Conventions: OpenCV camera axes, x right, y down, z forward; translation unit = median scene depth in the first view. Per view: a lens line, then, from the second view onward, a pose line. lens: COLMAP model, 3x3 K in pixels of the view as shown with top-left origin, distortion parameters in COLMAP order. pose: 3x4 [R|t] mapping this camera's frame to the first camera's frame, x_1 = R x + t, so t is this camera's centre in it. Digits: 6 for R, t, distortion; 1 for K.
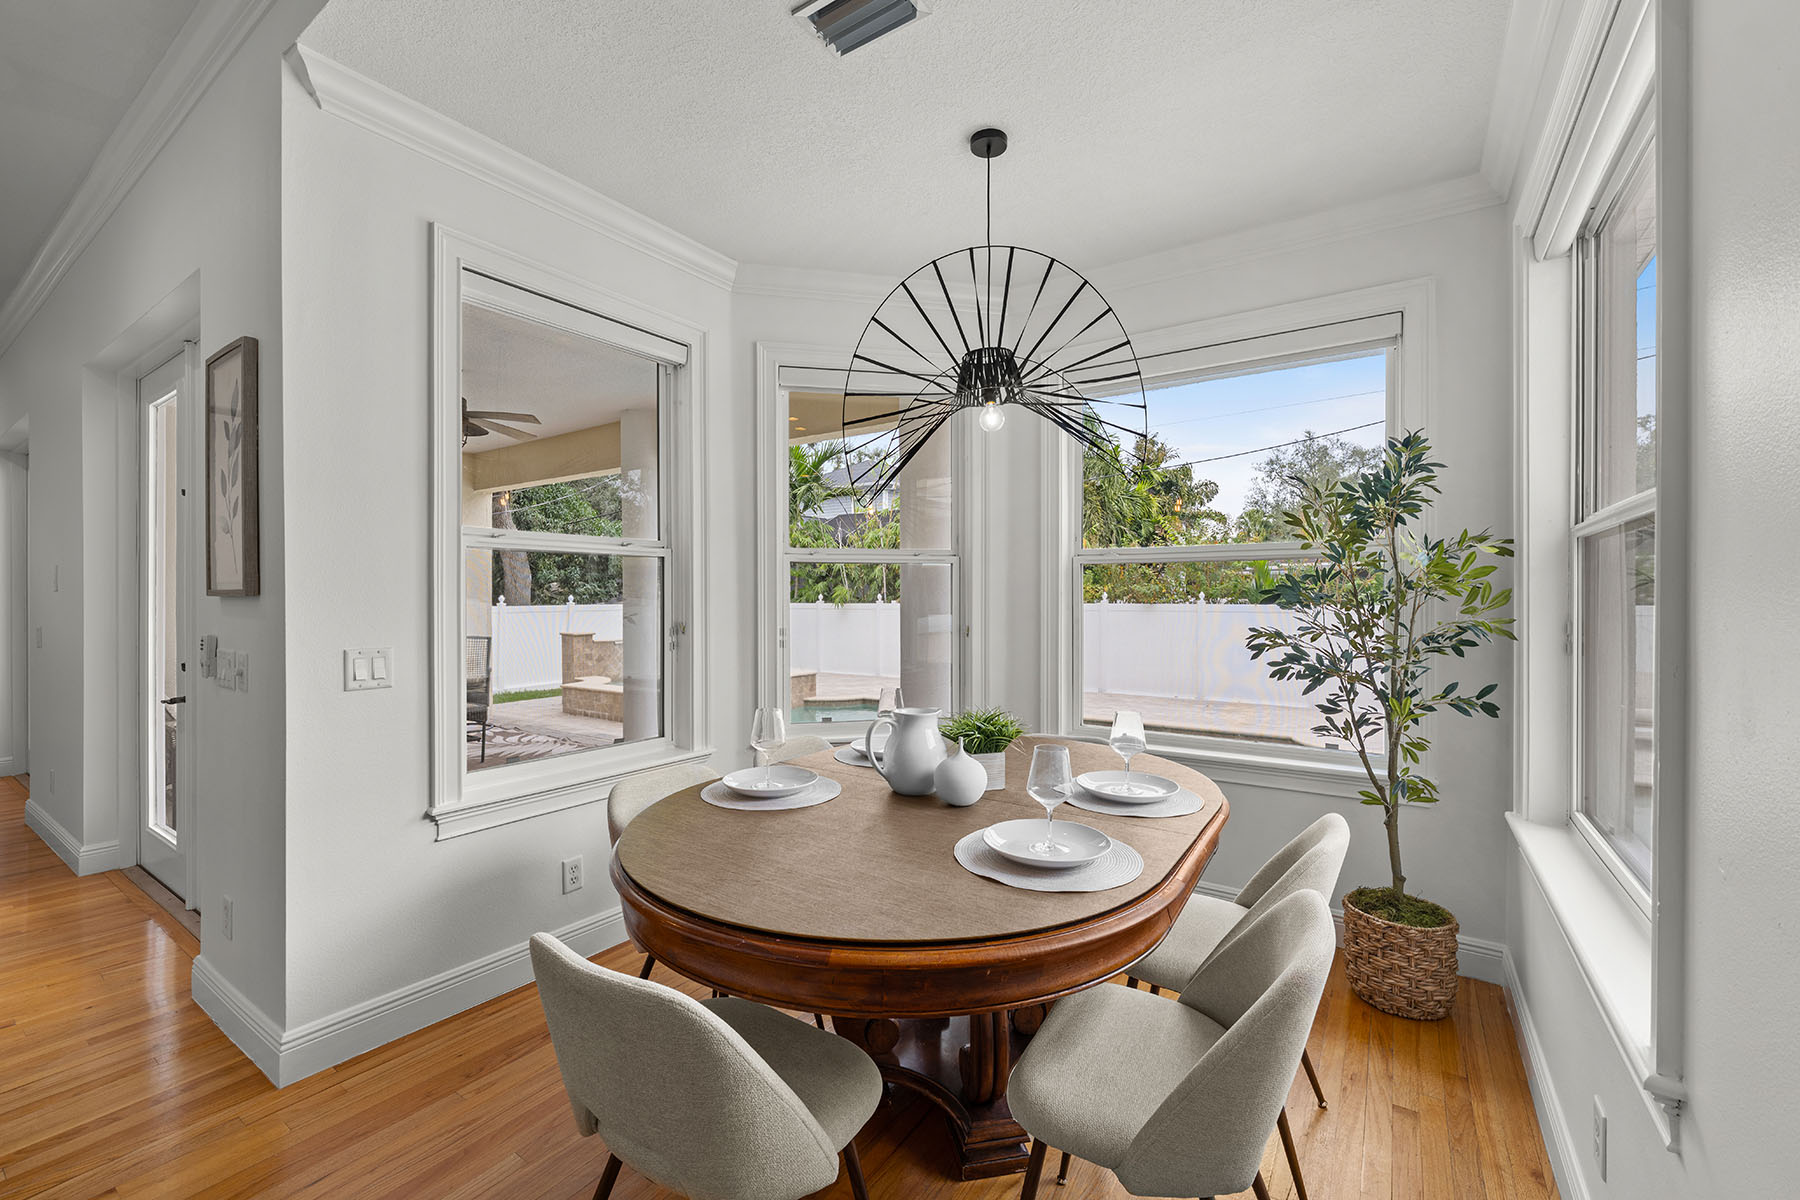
lens RADIAL K [[719.0, 0, 903.1], [0, 719.0, 599.7], [0, 0, 1]] dist [0.001429, 0.000310]
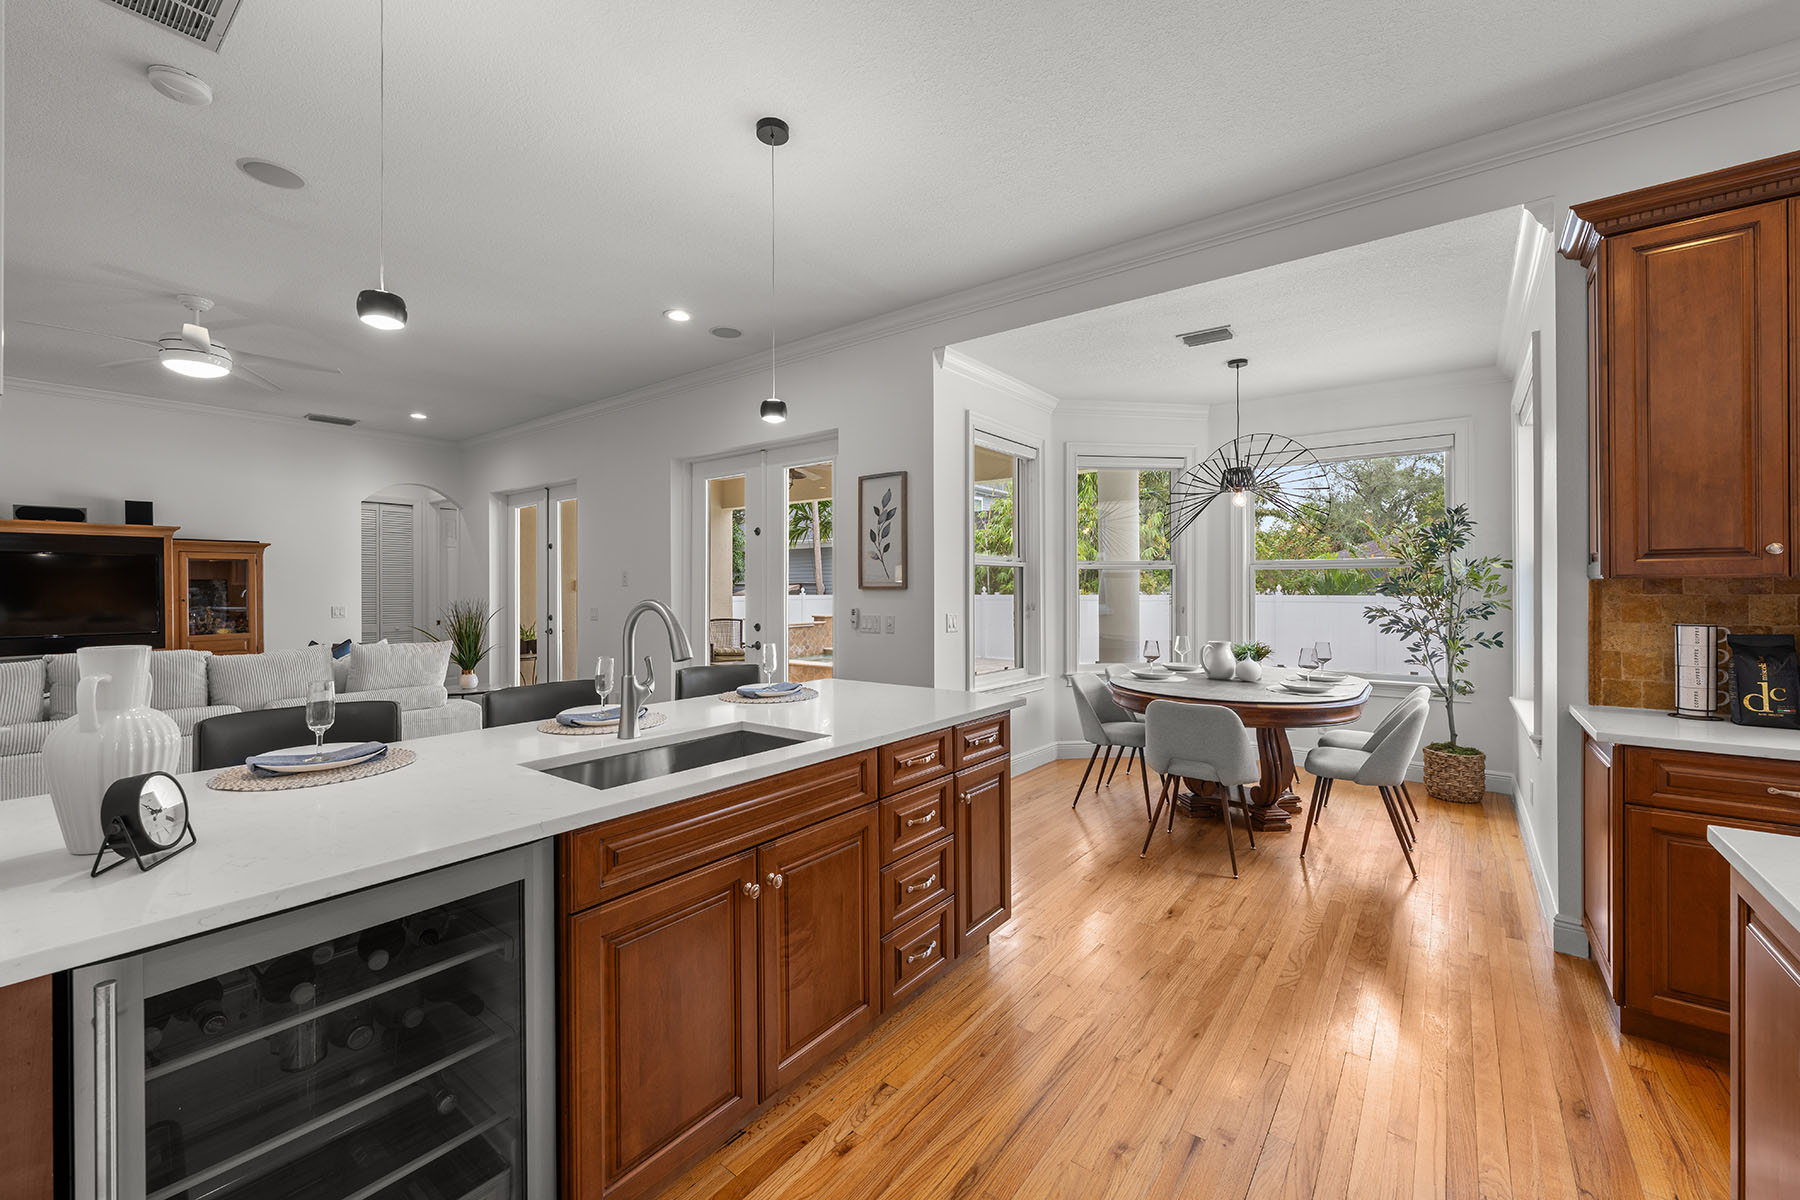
lens RADIAL K [[719.0, 0, 894.8], [0, 719.0, 588.4], [0, 0, 1]] dist [0.001429, 0.000310]
pose [[0.998198, -0.001278, -0.059996, -0.688972], [0.000968, 0.999986, -0.005200, 0.002583], [0.060002, 0.005132, 0.998185, -1.016391]]
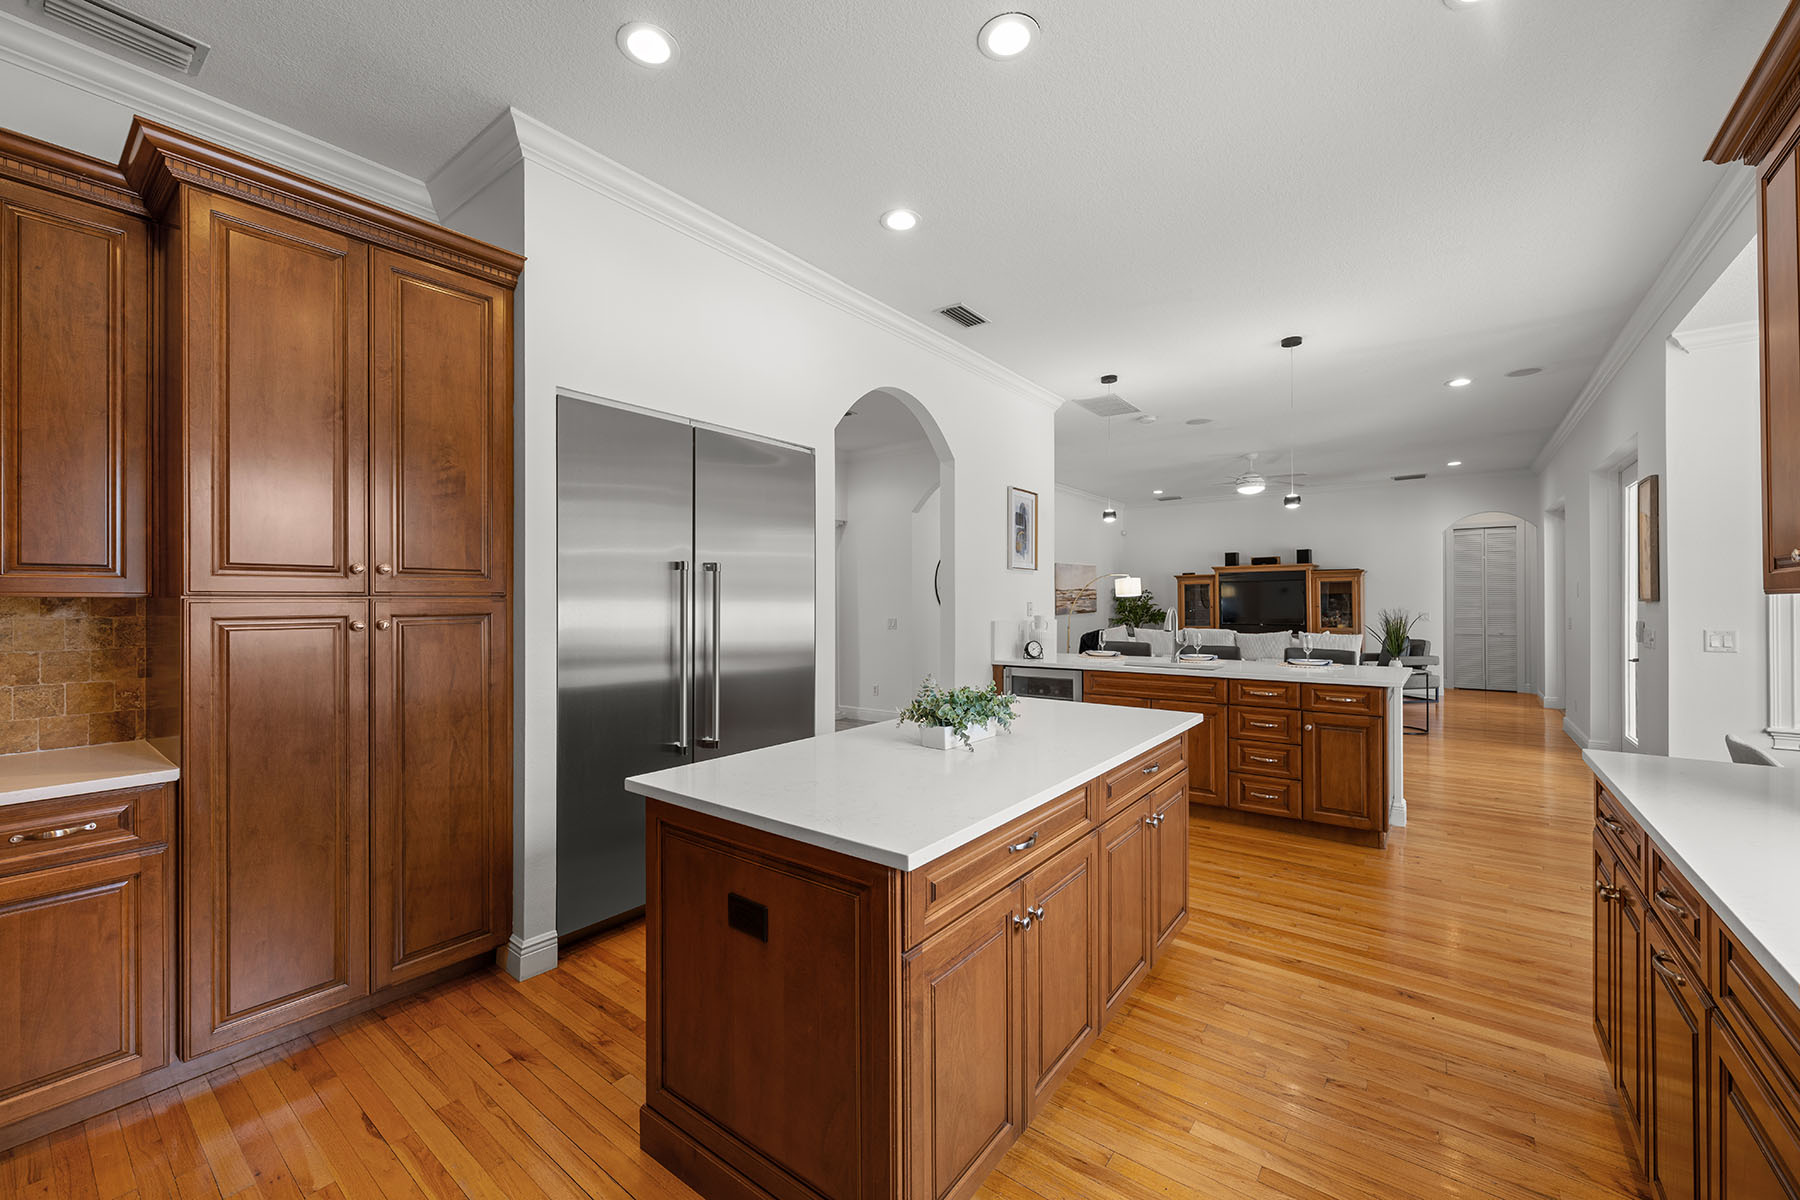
lens RADIAL K [[719.0, 0, 891.6], [0, 719.0, 596.7], [0, 0, 1]] dist [0.001429, 0.000310]
pose [[-0.069486, -0.004979, -0.997570, 1.097199], [0.001992, 0.999985, -0.005130, -0.011844], [0.997581, -0.002344, -0.069475, -0.870034]]
